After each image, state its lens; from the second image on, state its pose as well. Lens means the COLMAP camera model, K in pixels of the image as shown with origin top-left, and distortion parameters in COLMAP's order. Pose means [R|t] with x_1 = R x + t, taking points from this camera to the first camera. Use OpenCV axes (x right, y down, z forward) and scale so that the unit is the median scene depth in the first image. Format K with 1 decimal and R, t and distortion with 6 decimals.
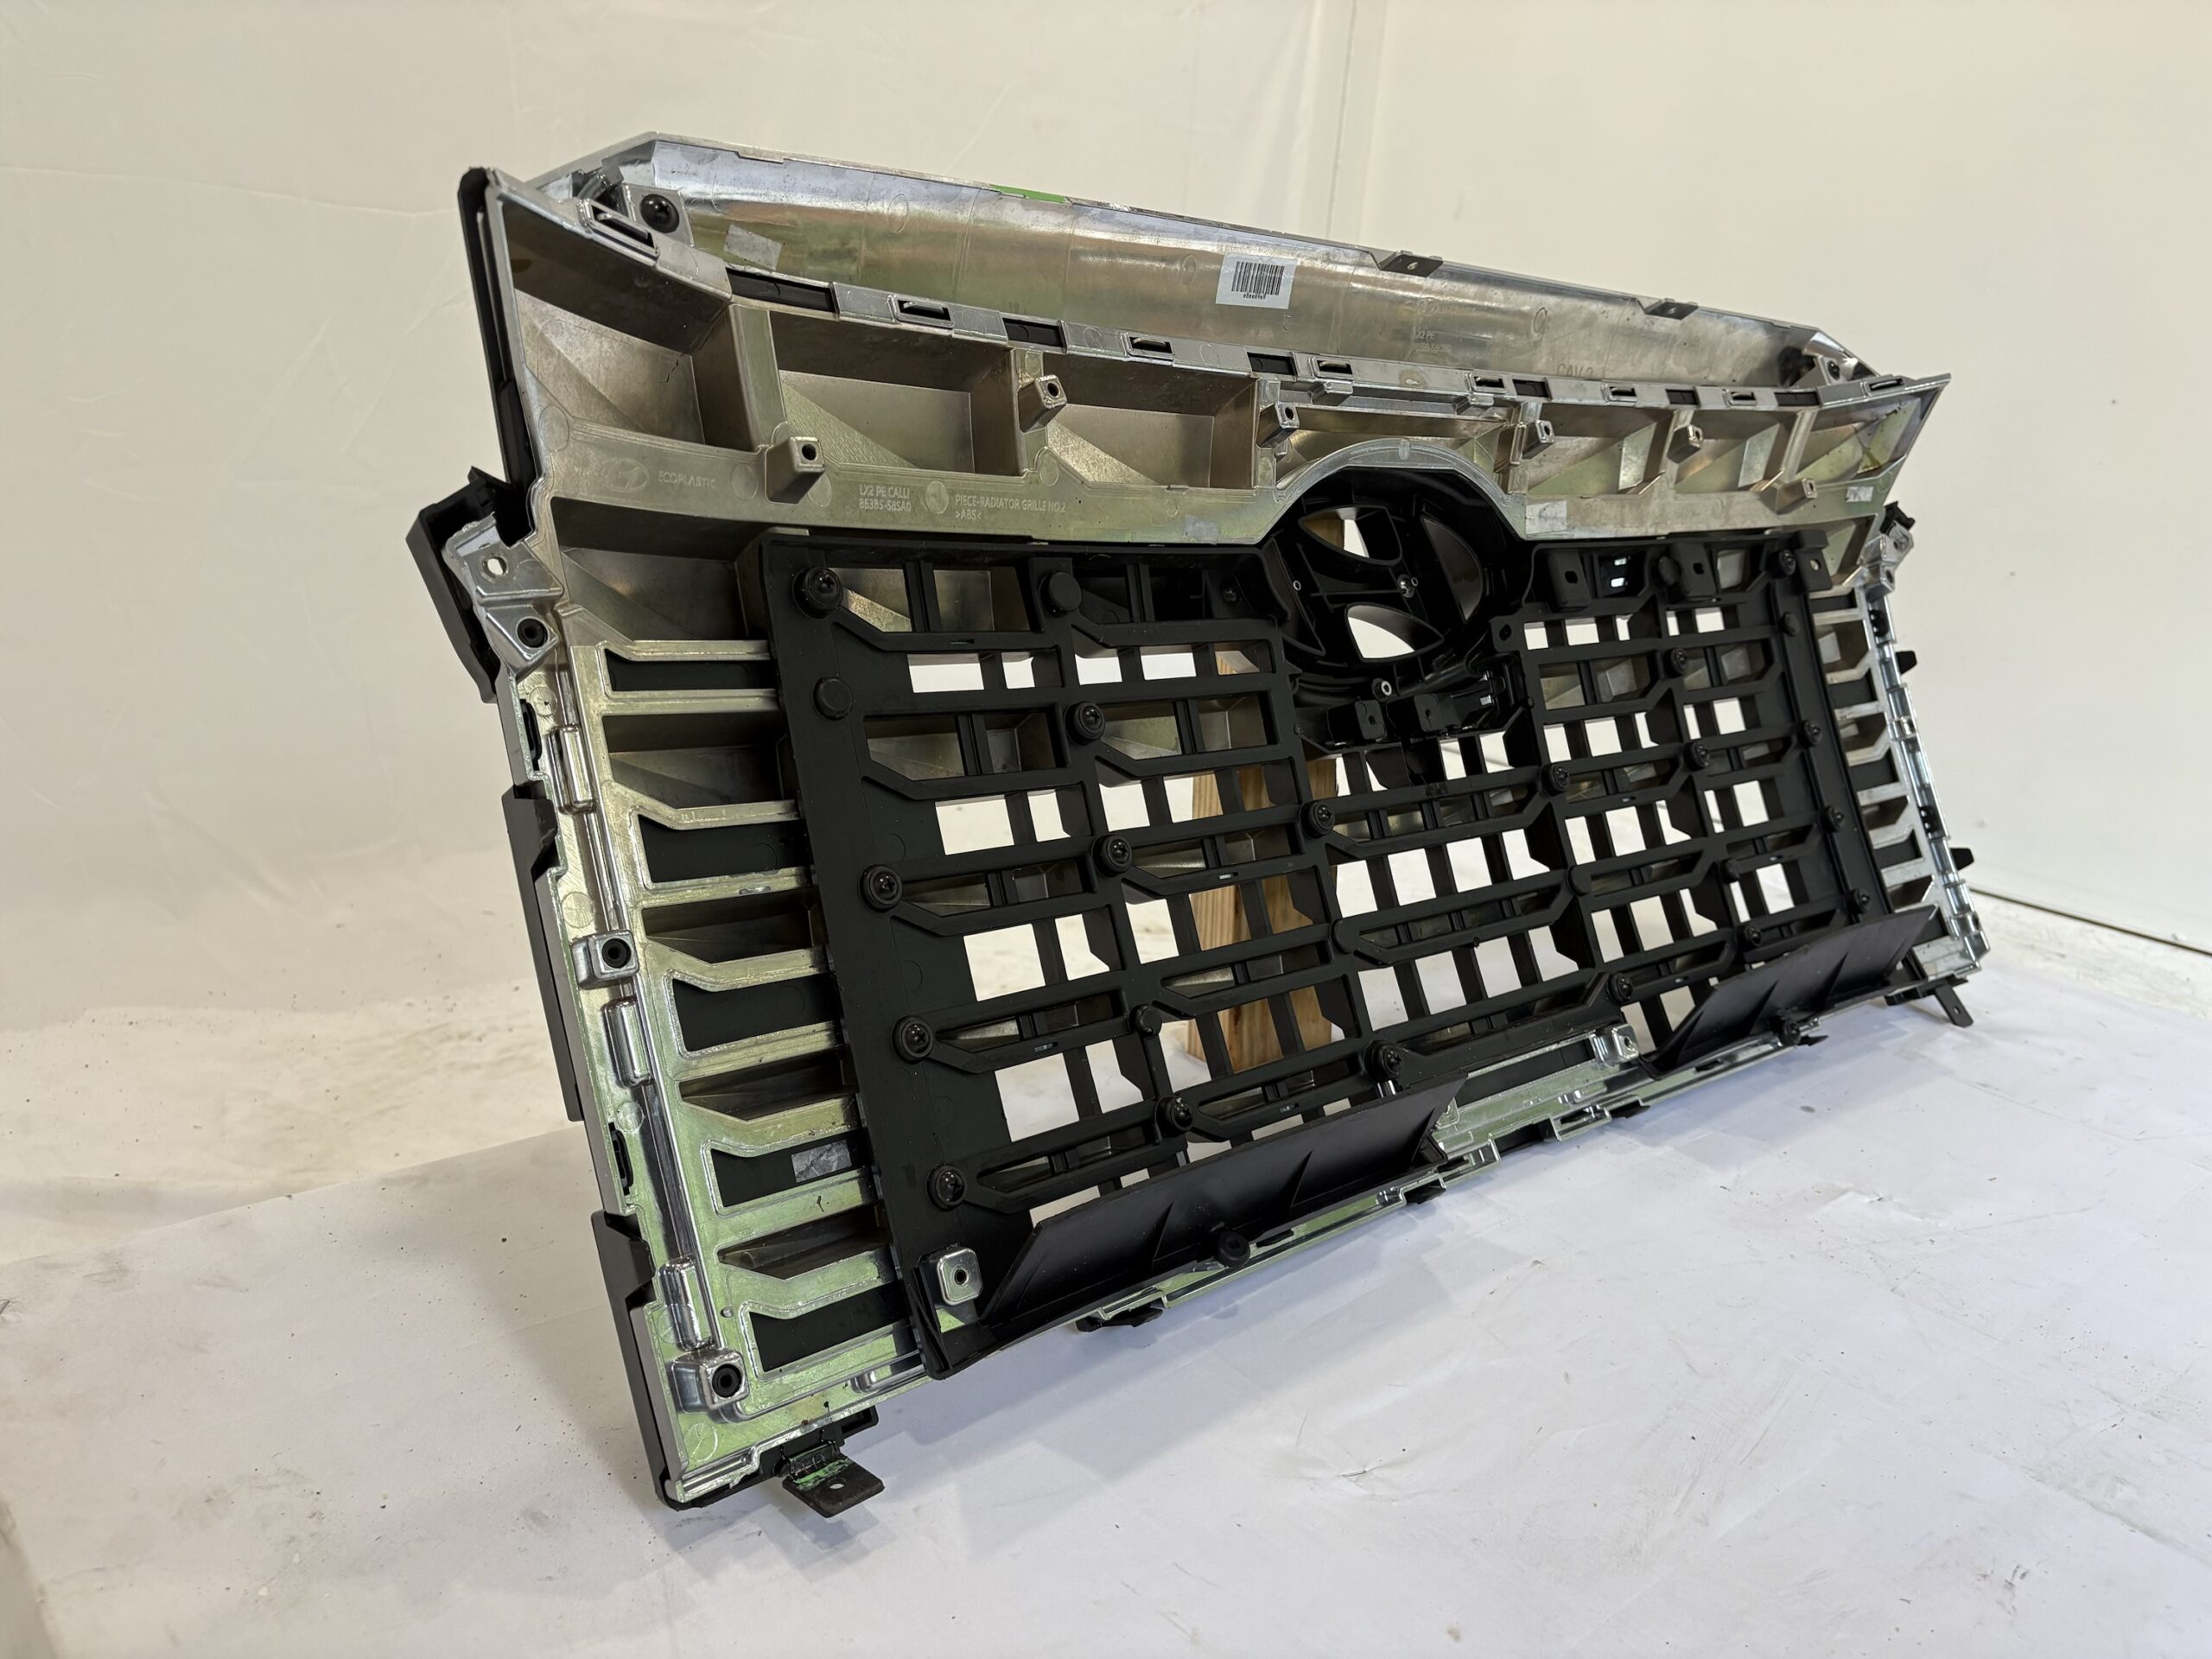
lens RADIAL K [[1661.2, 0, 1091.1], [0, 1661.2, 831.3], [0, 0, 1]] dist [0.071084, -0.090900]
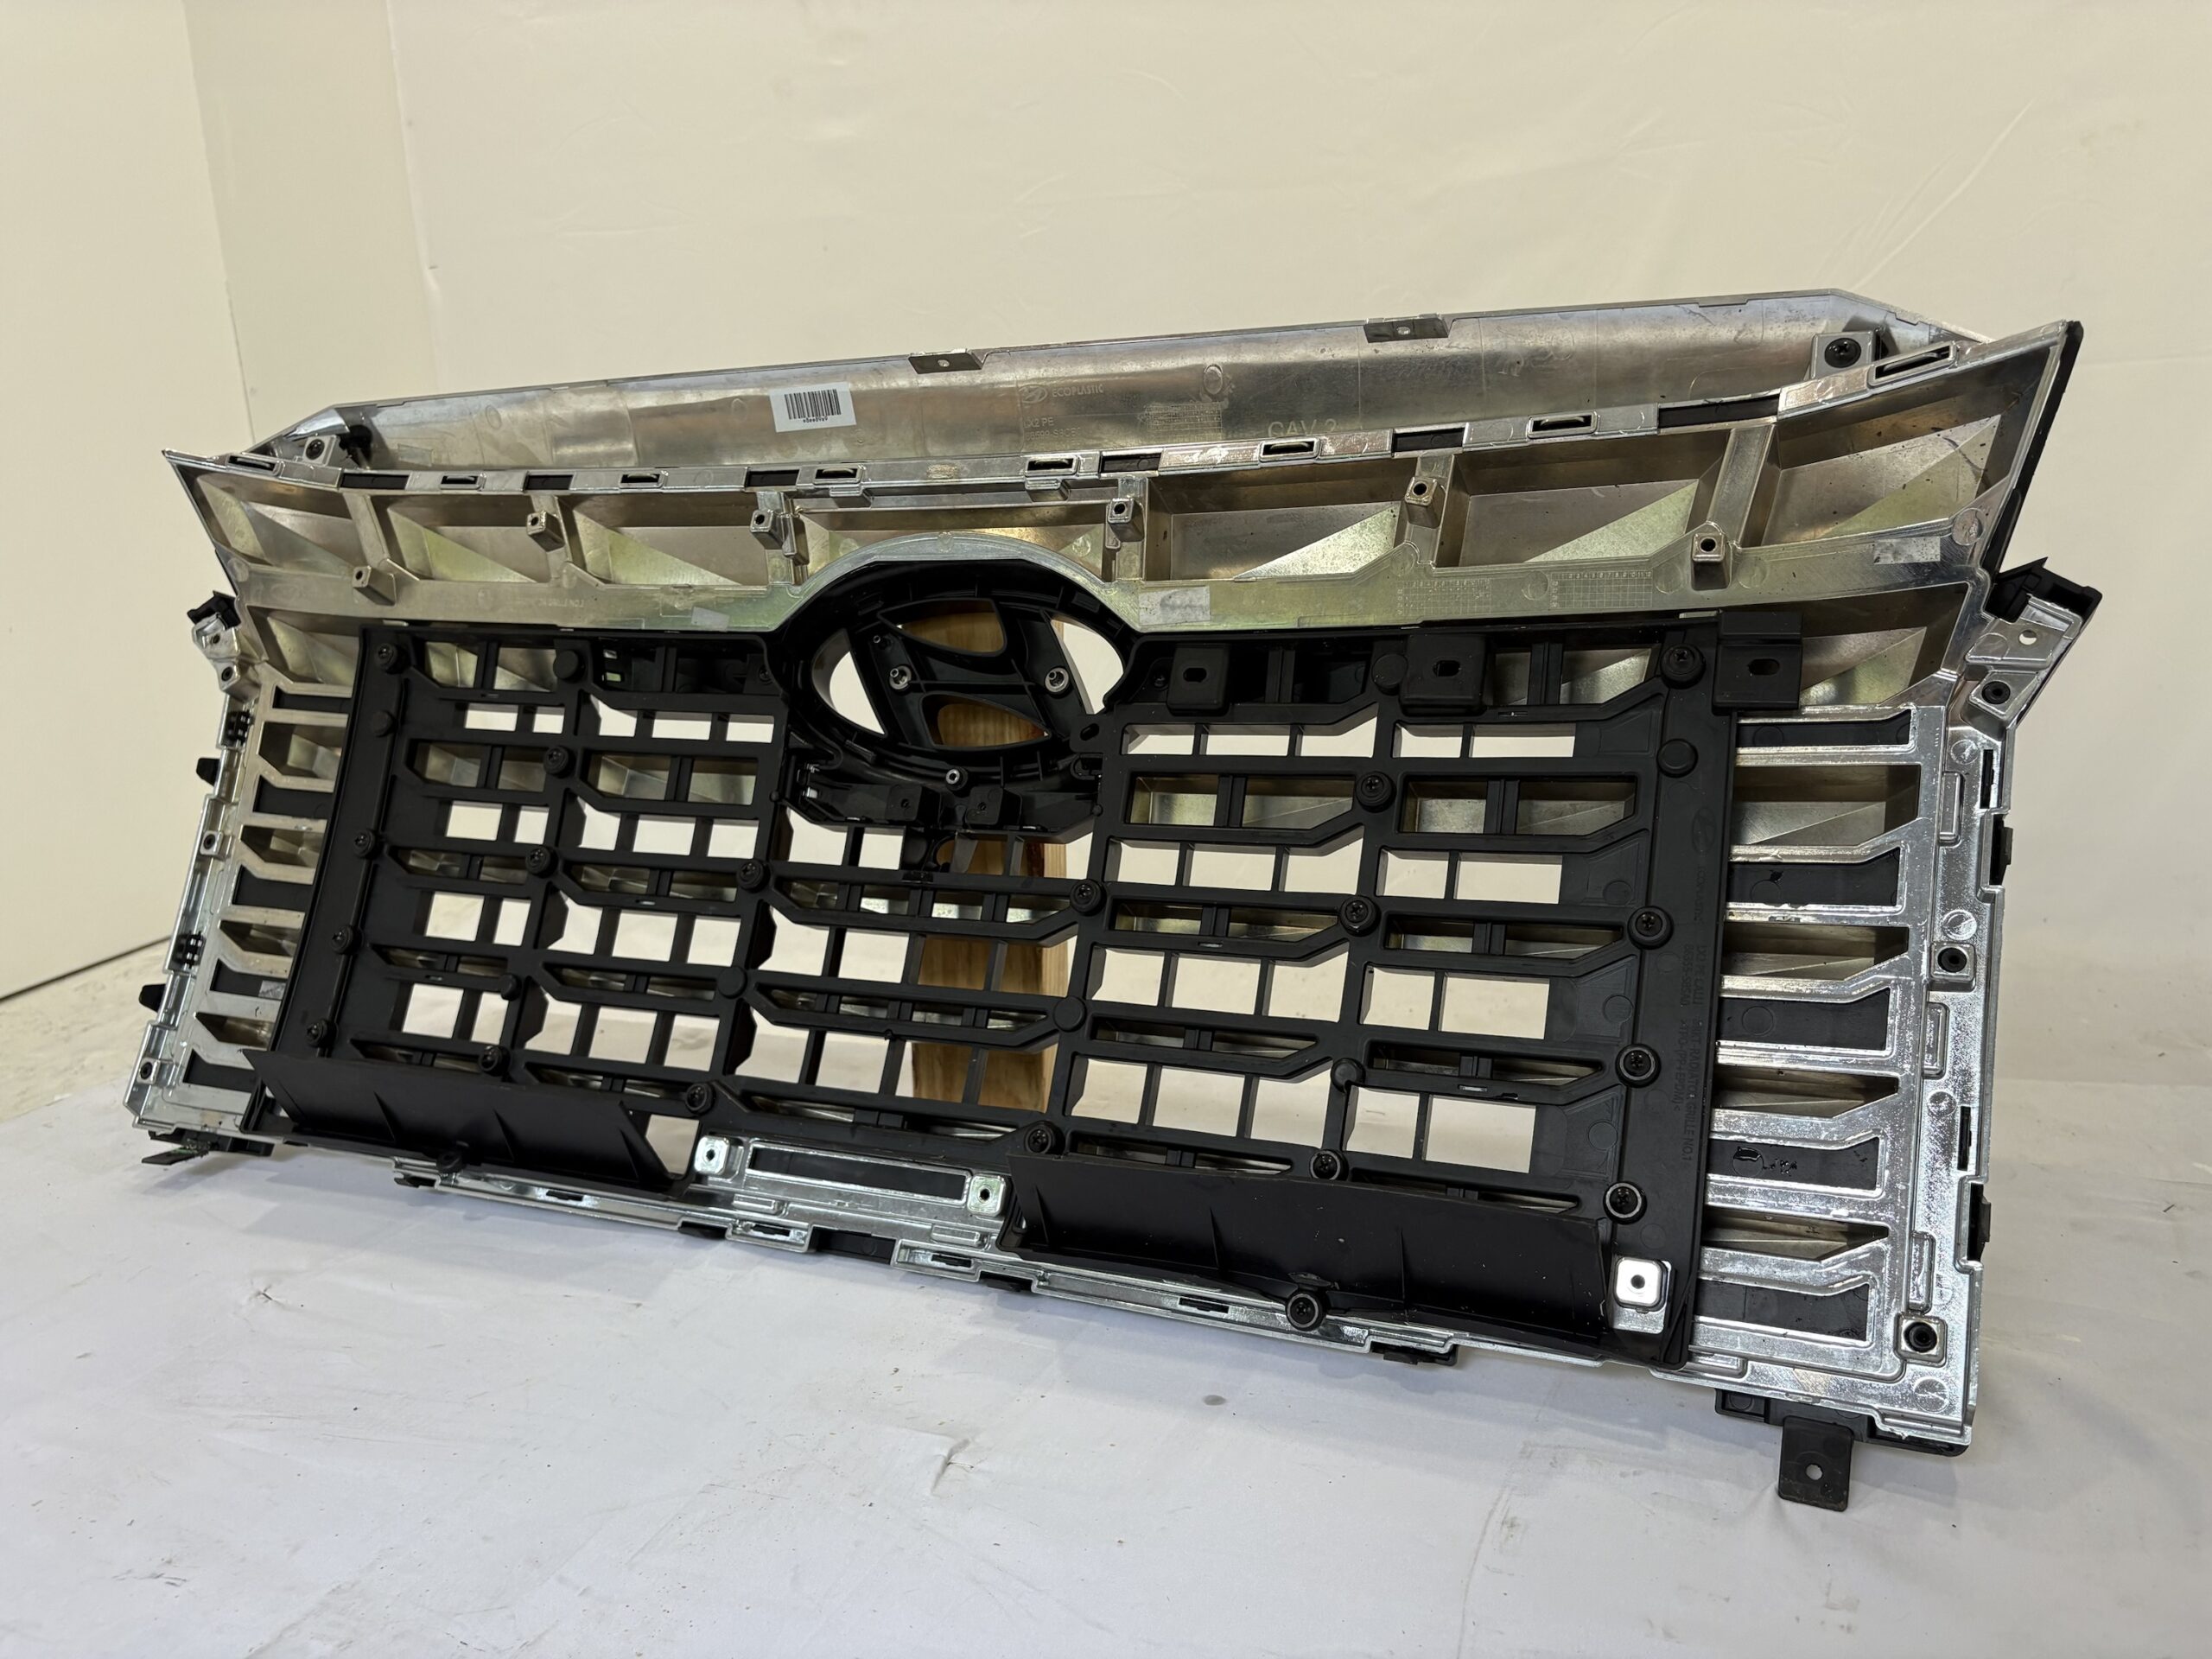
lens RADIAL K [[1643.0, 0, 1121.5], [0, 1643.0, 819.1], [0, 0, 1]] dist [0.068508, -0.093166]
pose [[0.419787, 0.087766, -0.903369, 1.426194], [-0.166265, 0.985907, 0.018523, -0.122403], [0.892264, 0.142423, 0.428463, 0.857232]]
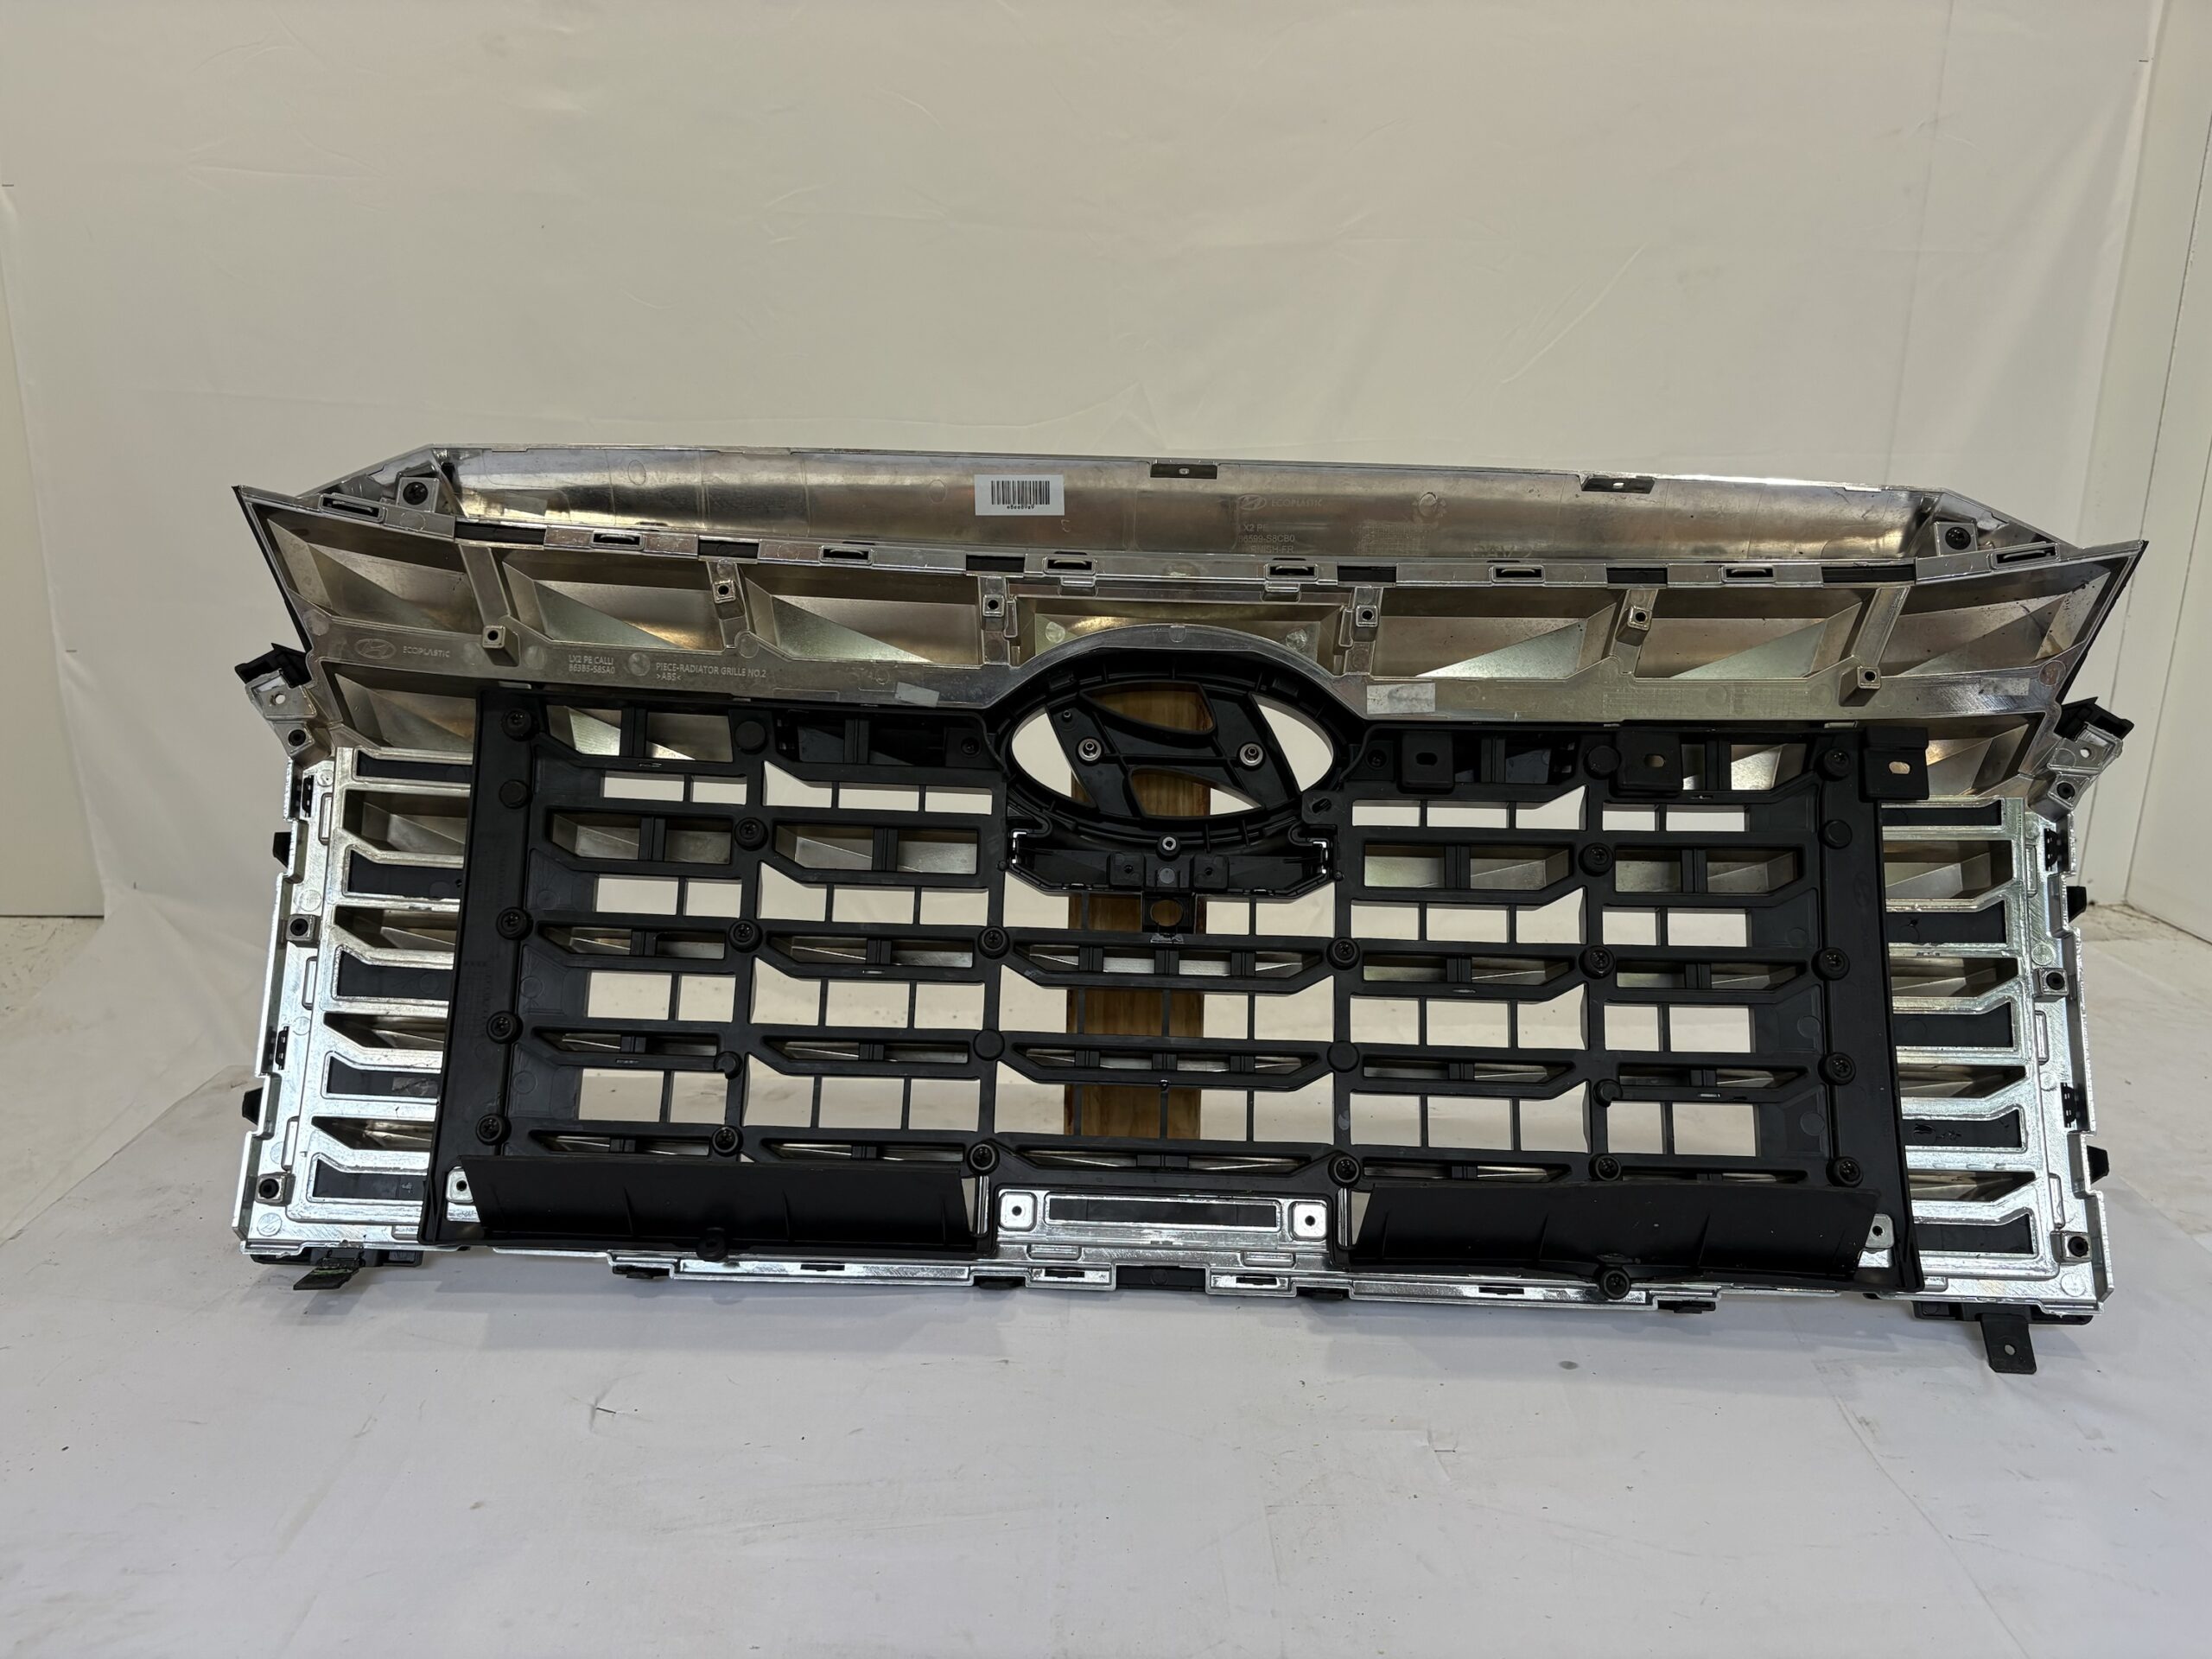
lens RADIAL K [[1661.2, 0, 1091.1], [0, 1661.2, 831.3], [0, 0, 1]] dist [0.071084, -0.090900]
pose [[0.741557, 0.101225, -0.663210, 1.106516], [-0.147921, 0.988893, -0.014462, -0.090296], [0.654380, 0.108827, 0.748294, 0.183527]]
